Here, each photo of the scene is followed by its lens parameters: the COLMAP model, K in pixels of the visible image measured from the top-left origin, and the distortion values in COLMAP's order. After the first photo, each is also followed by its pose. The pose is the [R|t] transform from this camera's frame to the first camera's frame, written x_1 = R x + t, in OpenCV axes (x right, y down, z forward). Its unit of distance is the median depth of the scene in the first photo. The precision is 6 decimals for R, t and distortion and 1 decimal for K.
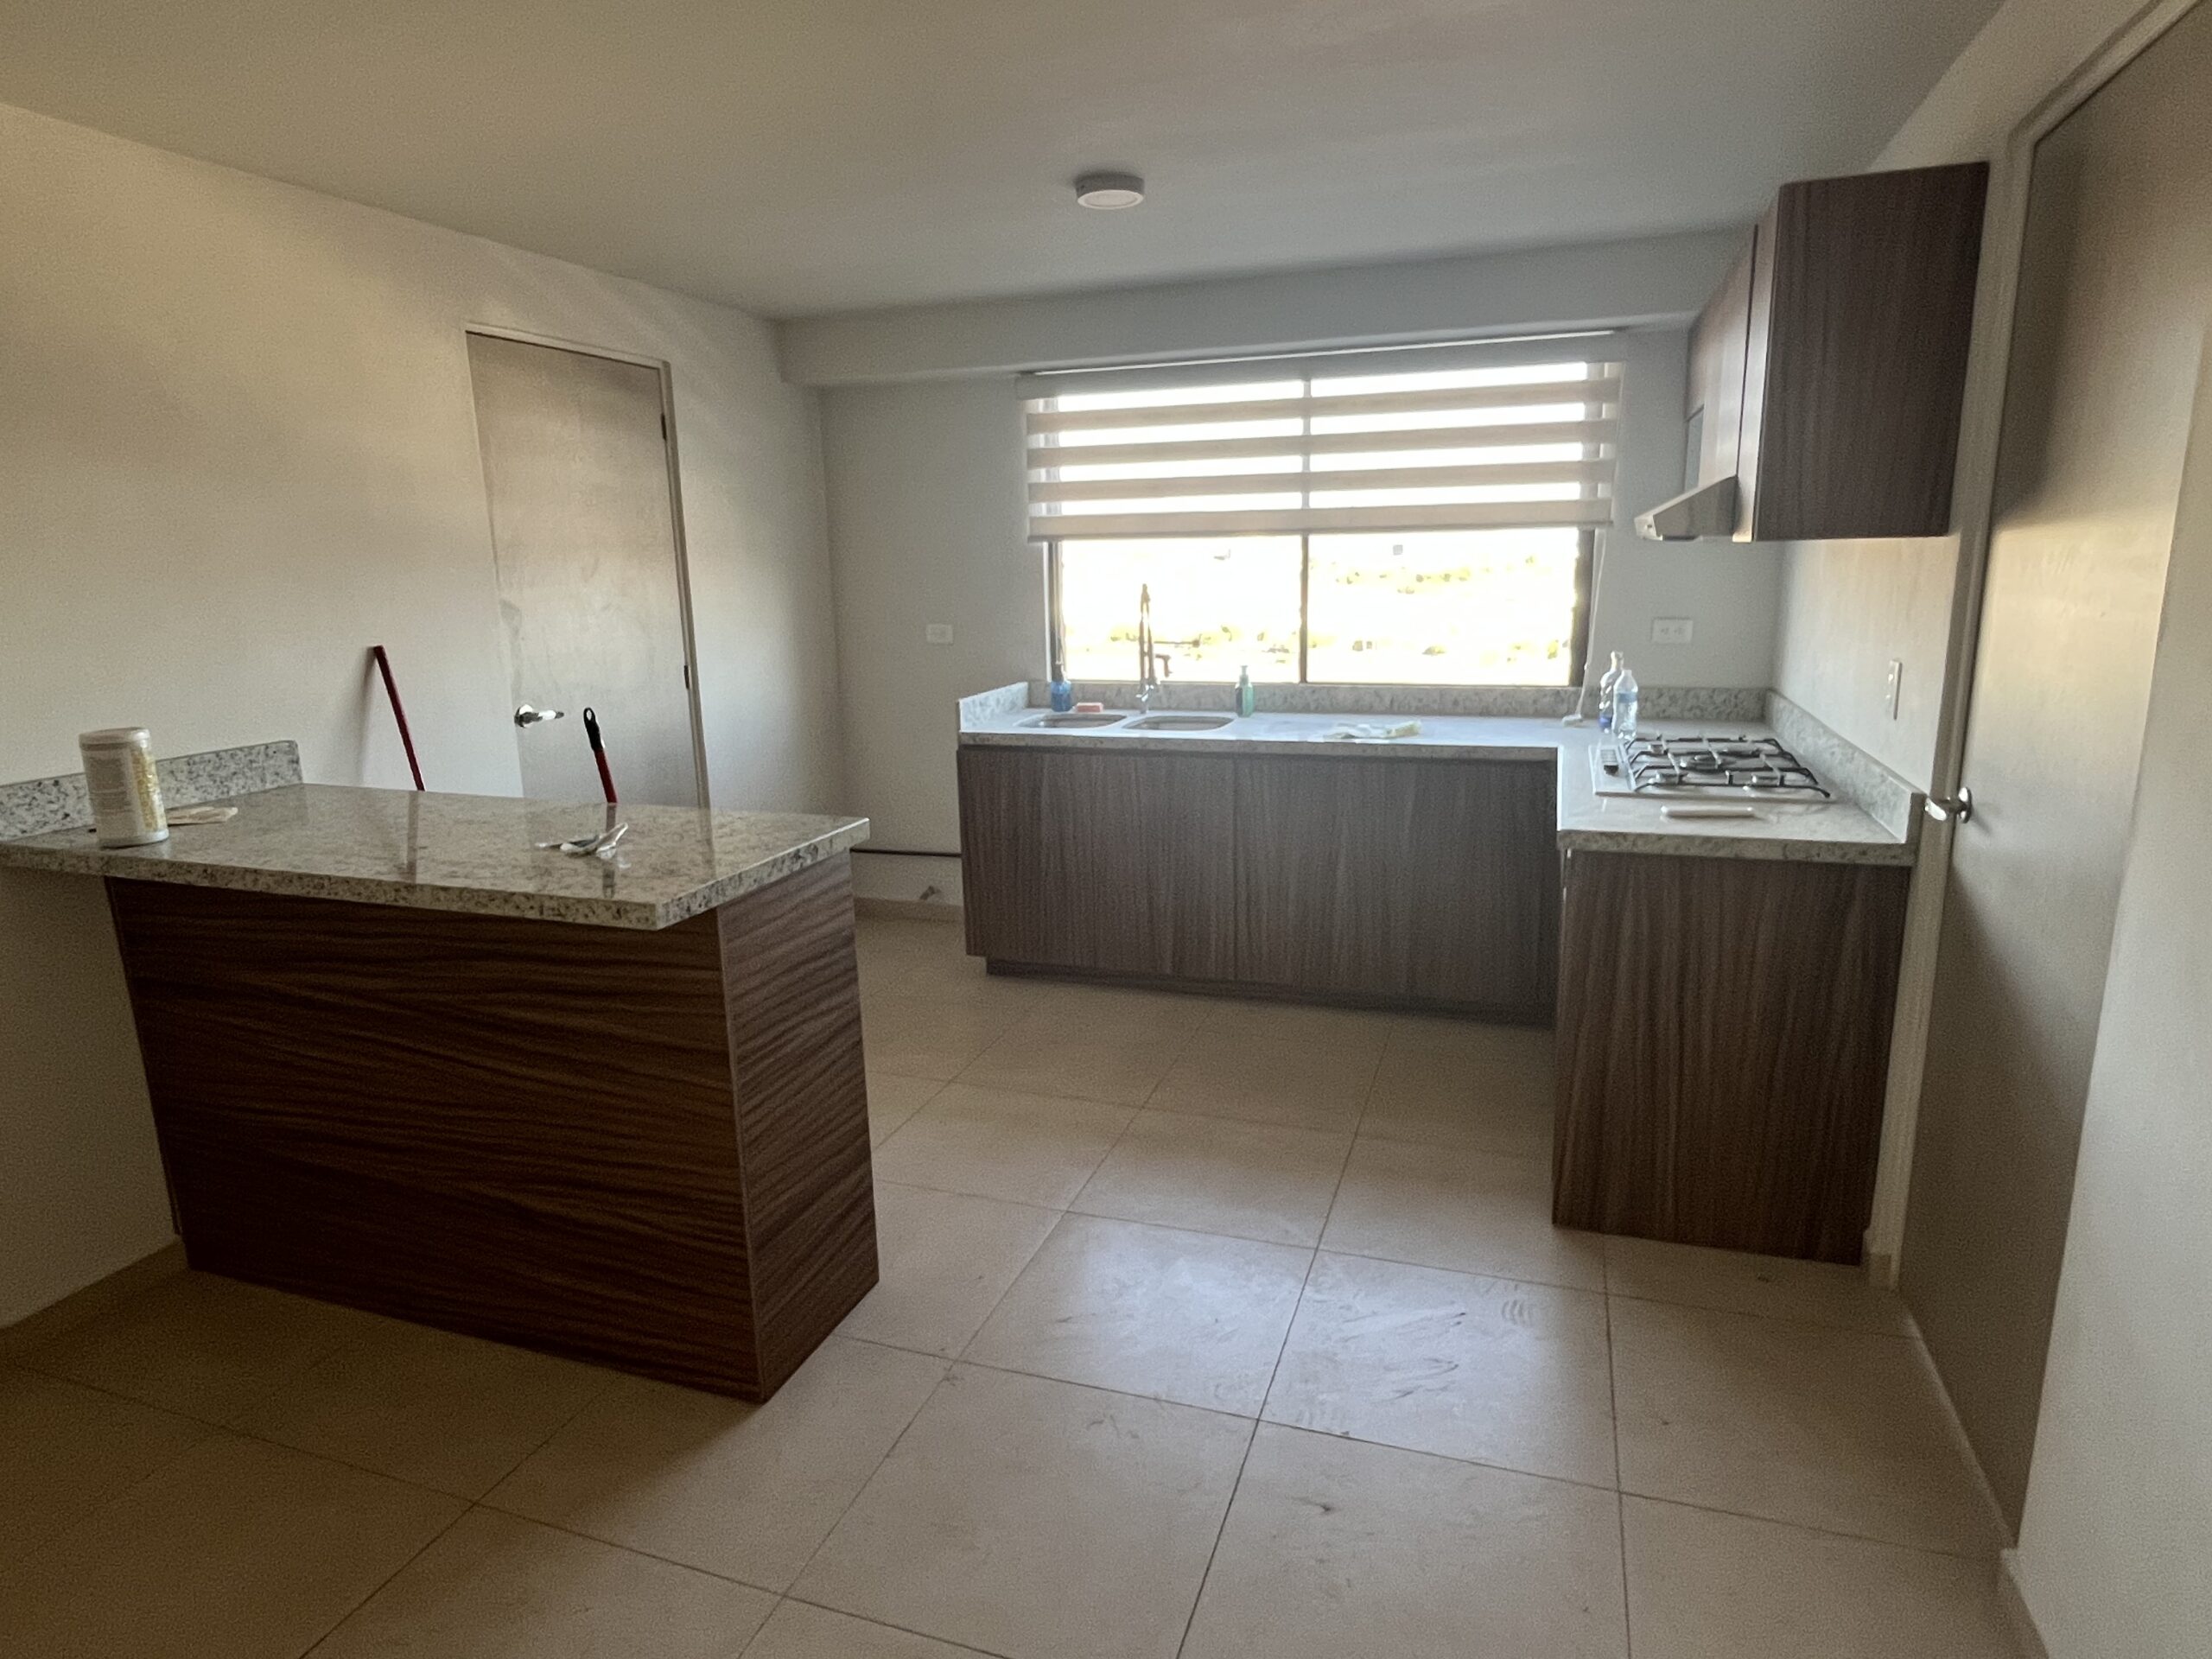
lens RADIAL K [[1250.8, 0, 1097.0], [0, 1250.8, 837.6], [0, 0, 1]] dist [0.013844, -0.001053]
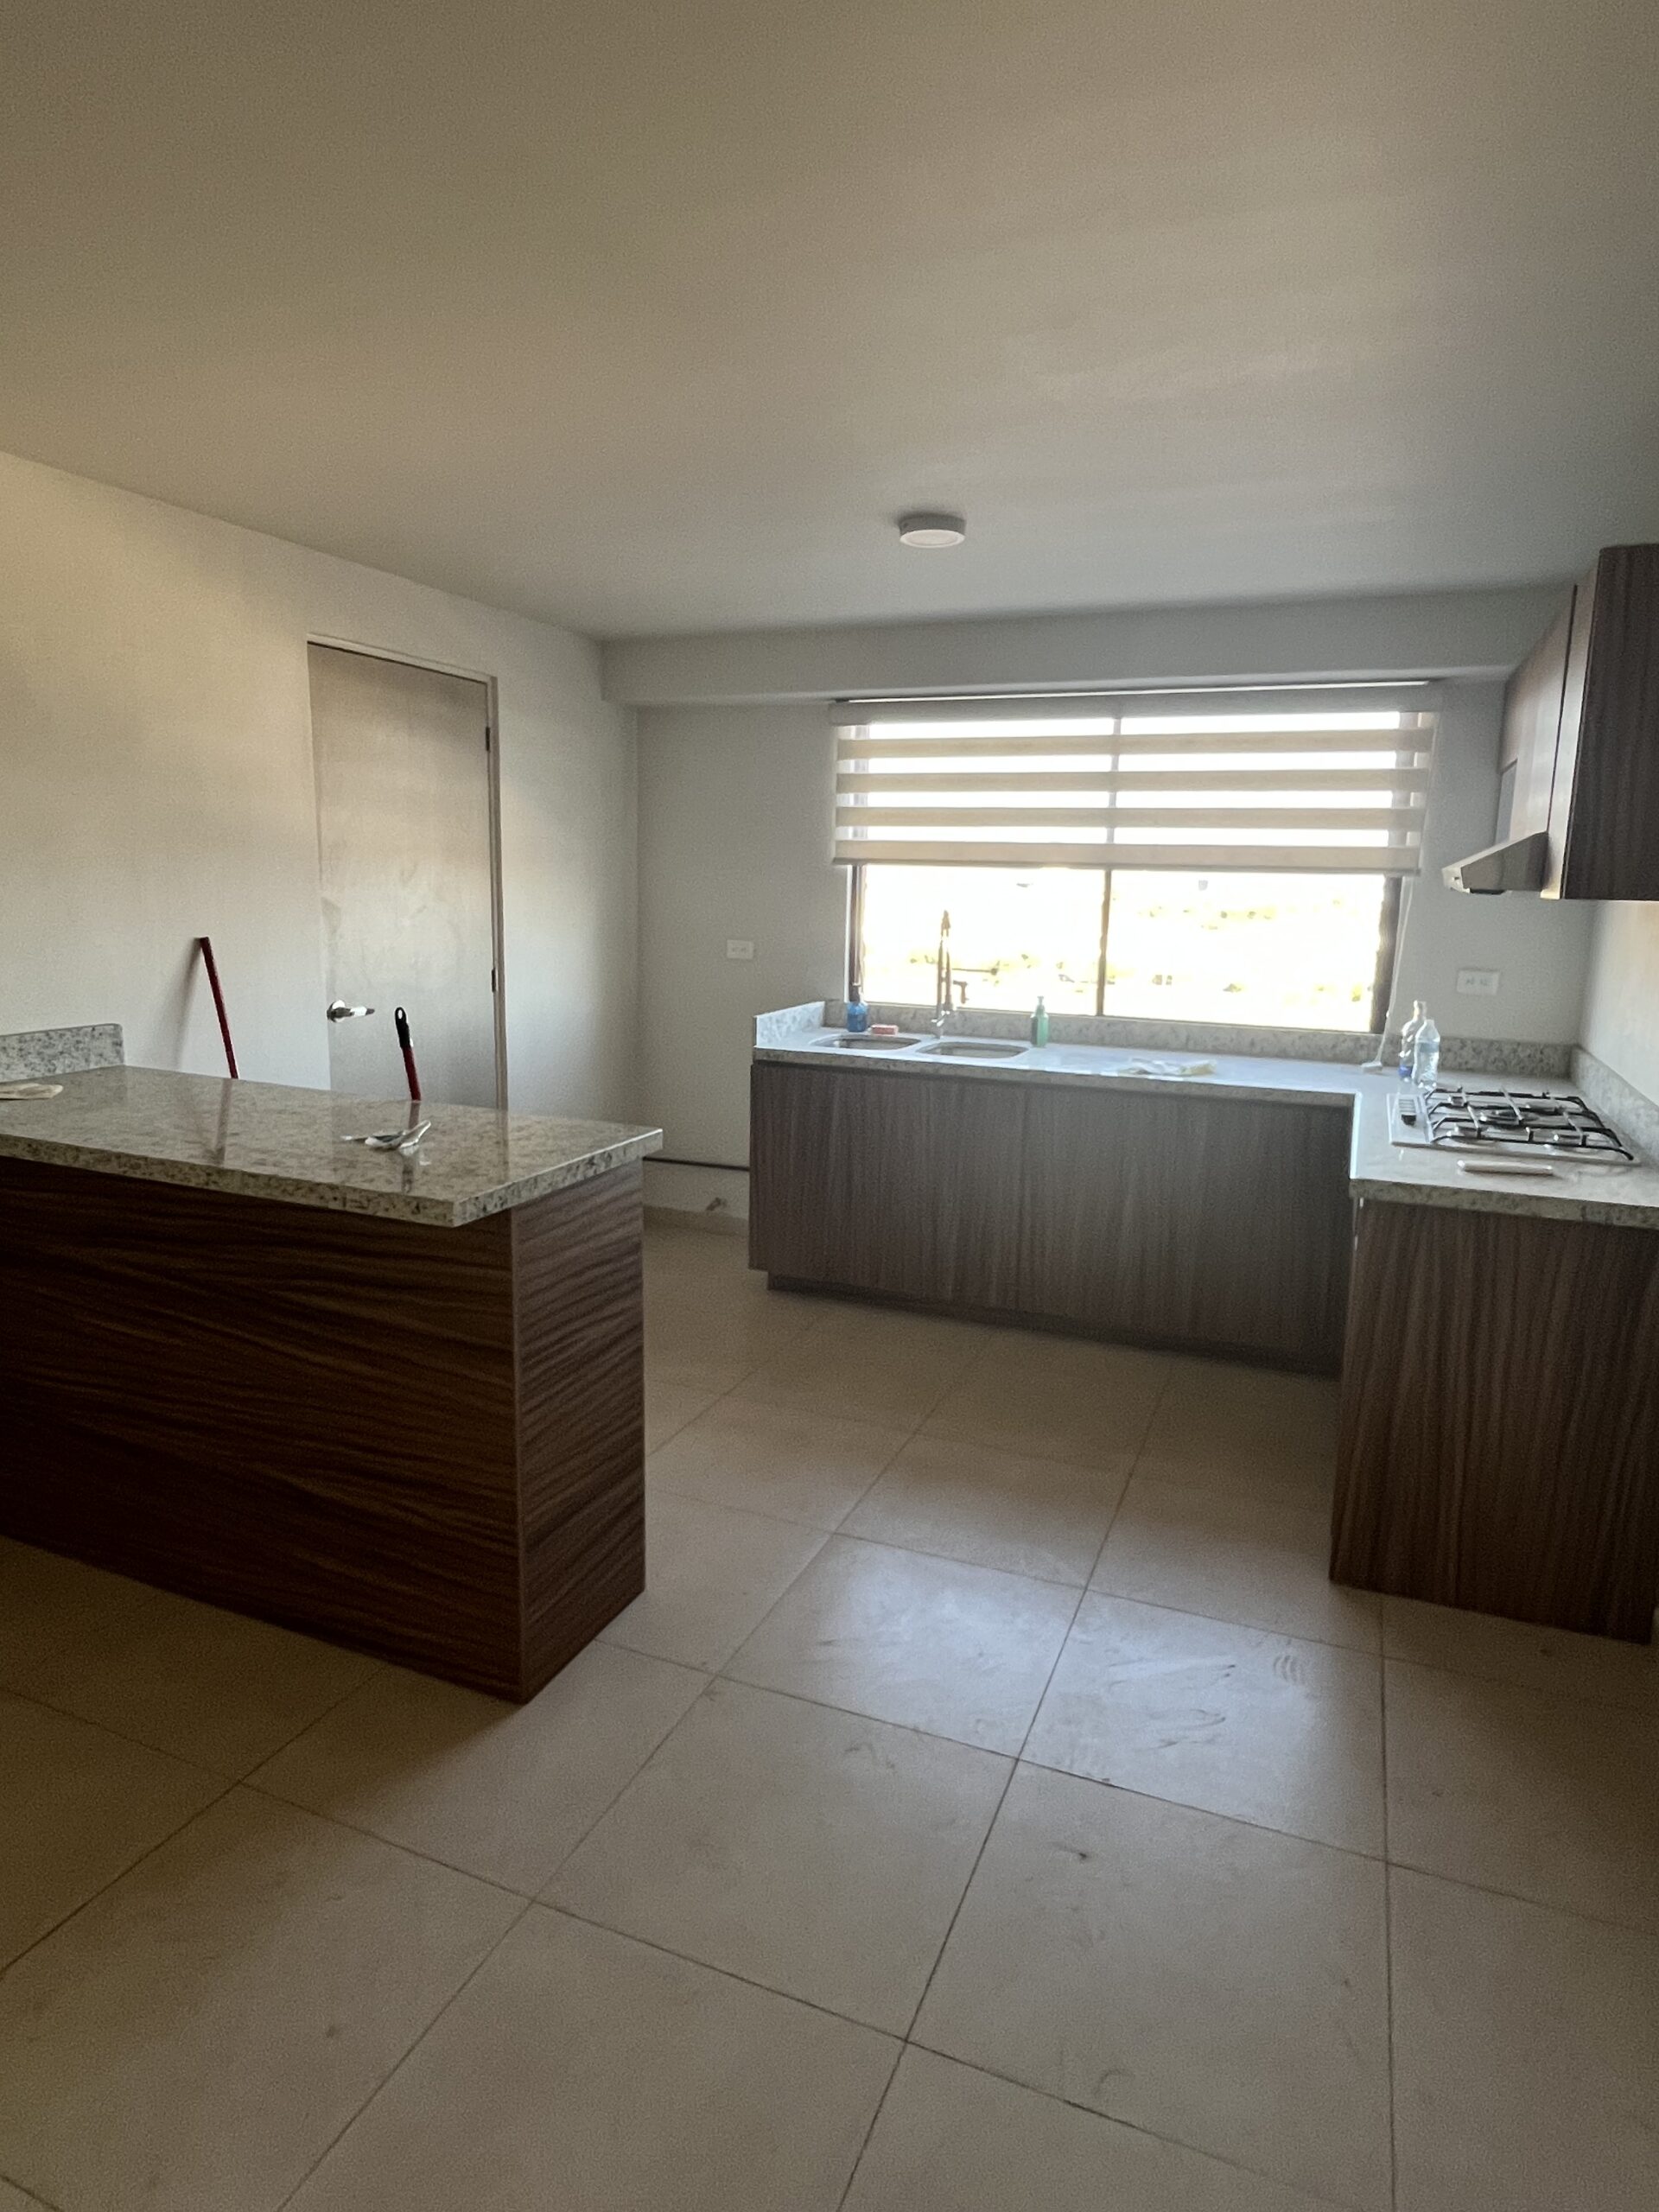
lens RADIAL K [[1250.8, 0, 830.2], [0, 1250.8, 1109.9], [0, 0, 1]] dist [0.013844, -0.001053]
pose [[0.997542, 0.053308, -0.045467, -0.000637], [-0.054951, 0.997851, -0.035692, -0.001566], [0.043466, 0.038103, 0.998328, -0.009156]]
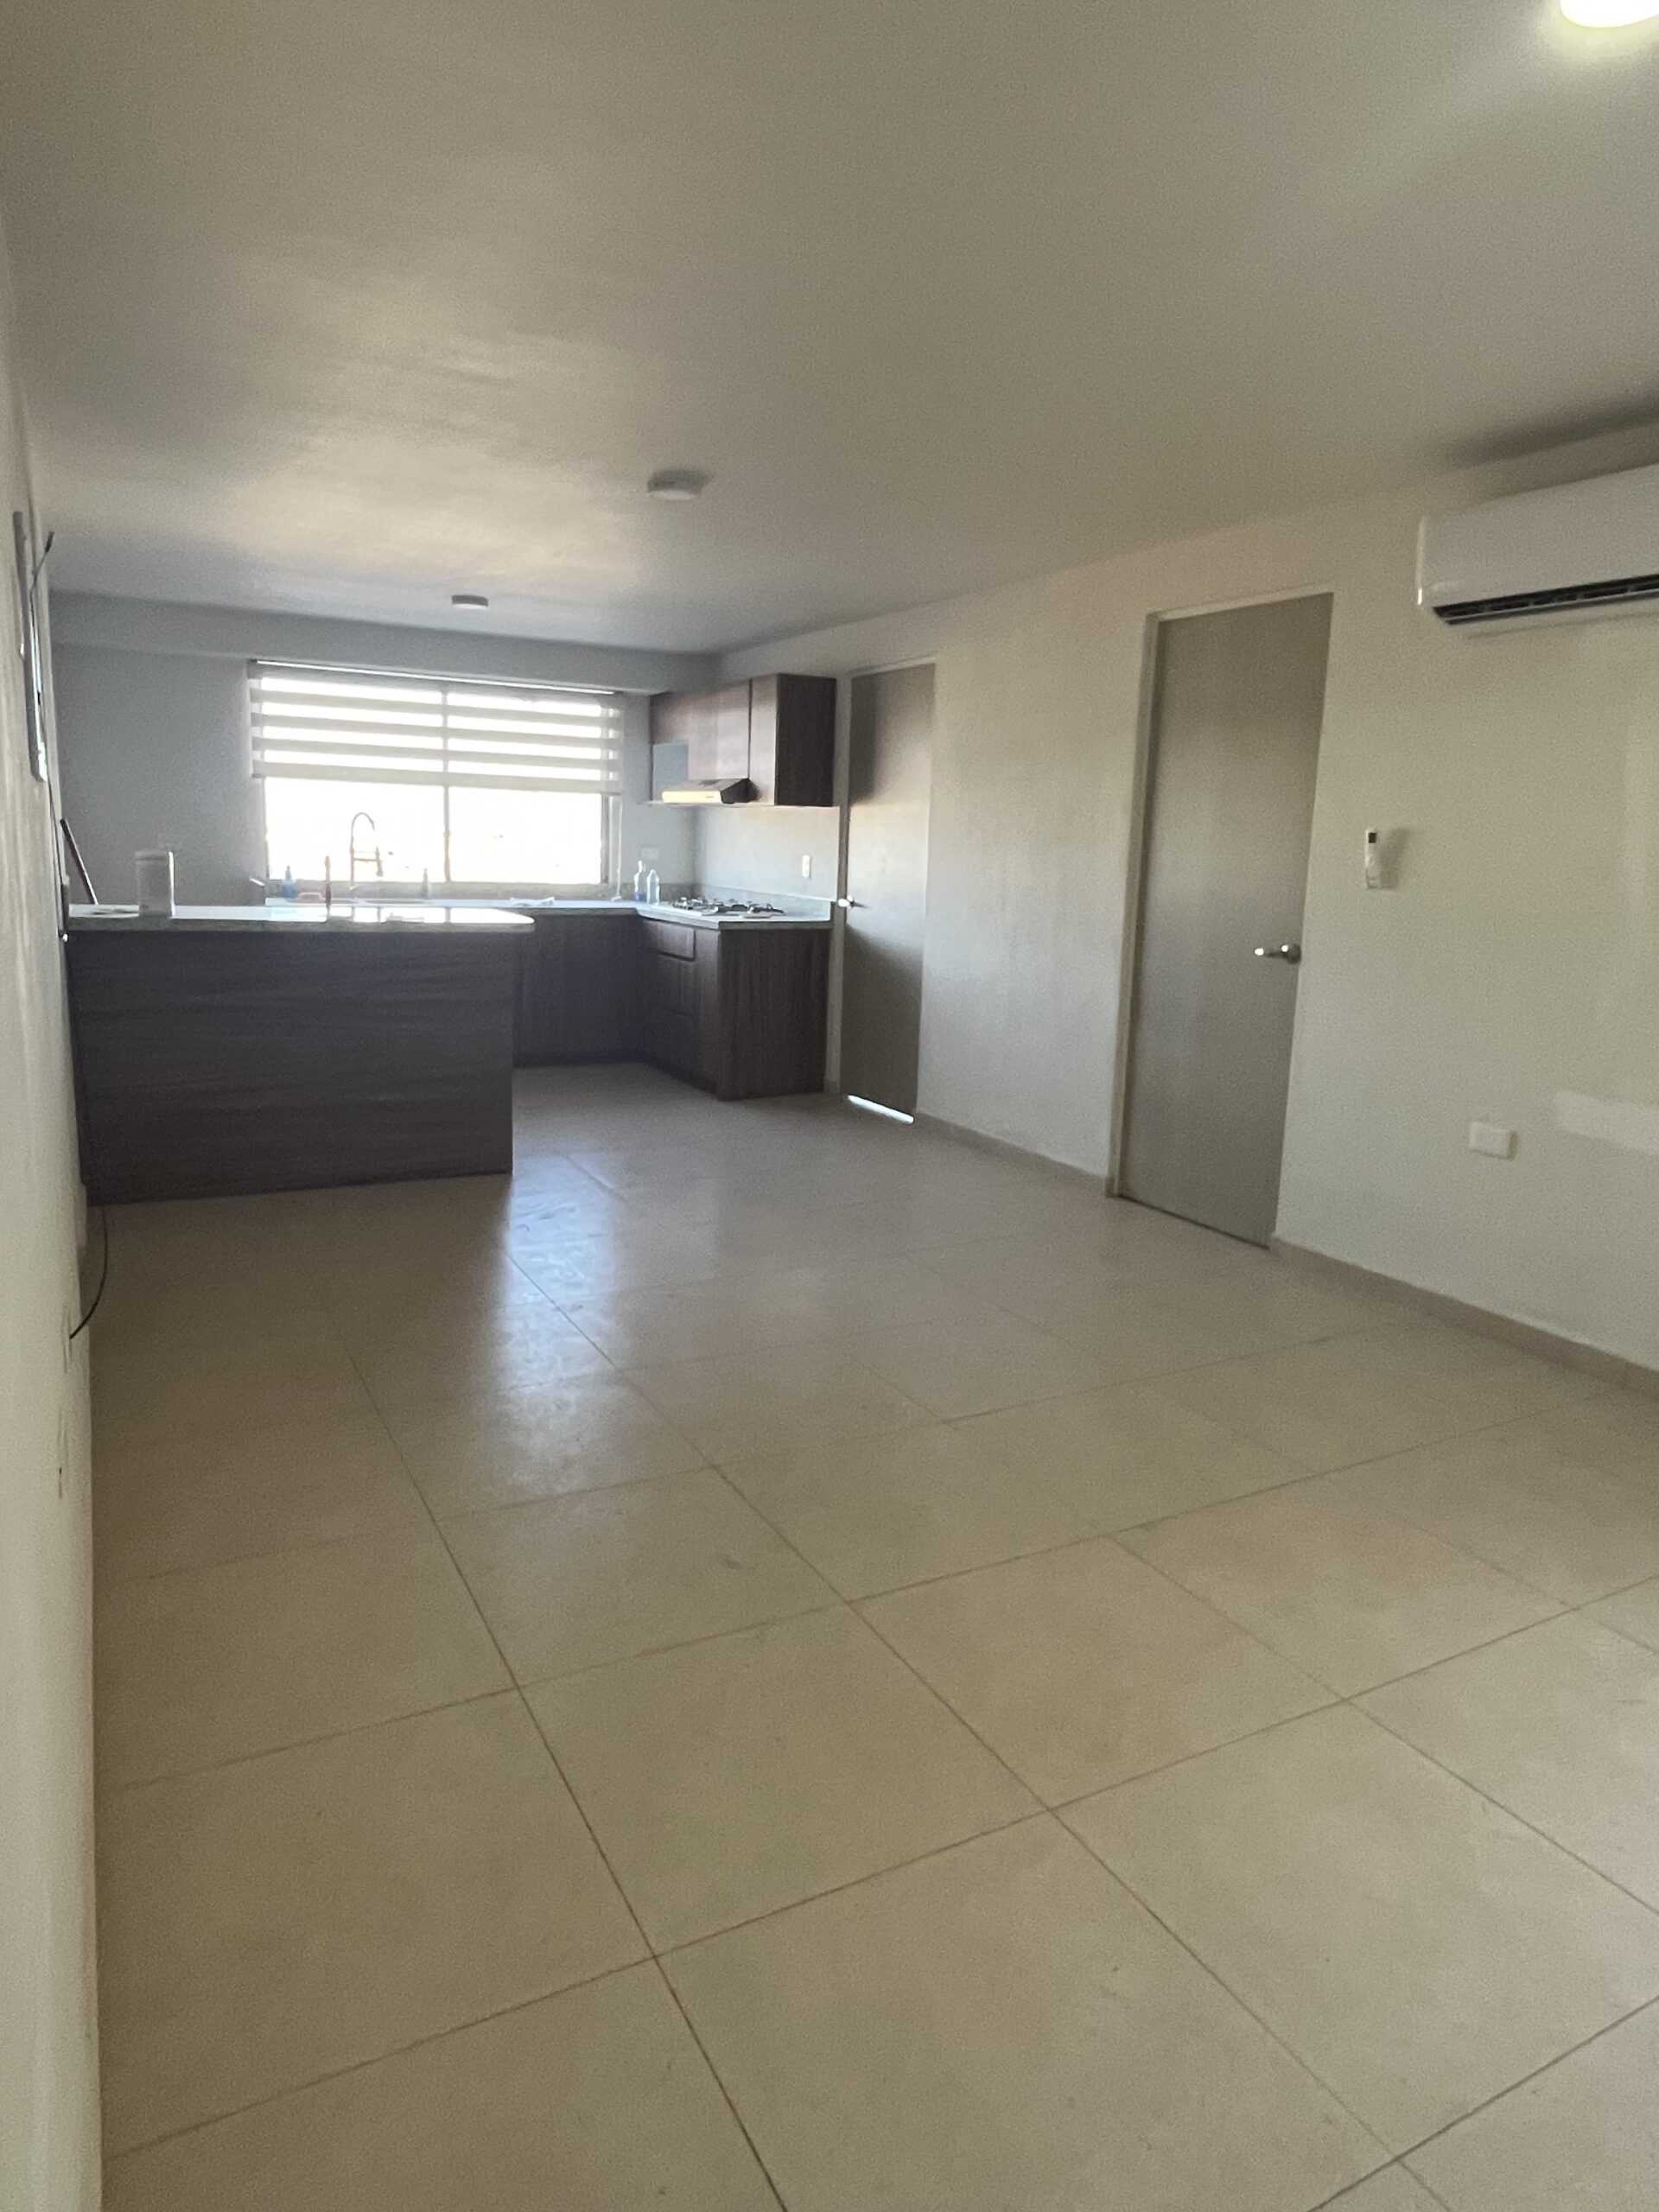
lens RADIAL K [[1407.3, 0, 840.2], [0, 1407.3, 1096.8], [0, 0, 1]] dist [0.011714, -0.000847]
pose [[0.670864, -0.089343, 0.736179, -1.284918], [0.118600, 0.992864, 0.012417, 0.279114], [-0.732035, 0.078981, 0.676673, -0.827526]]
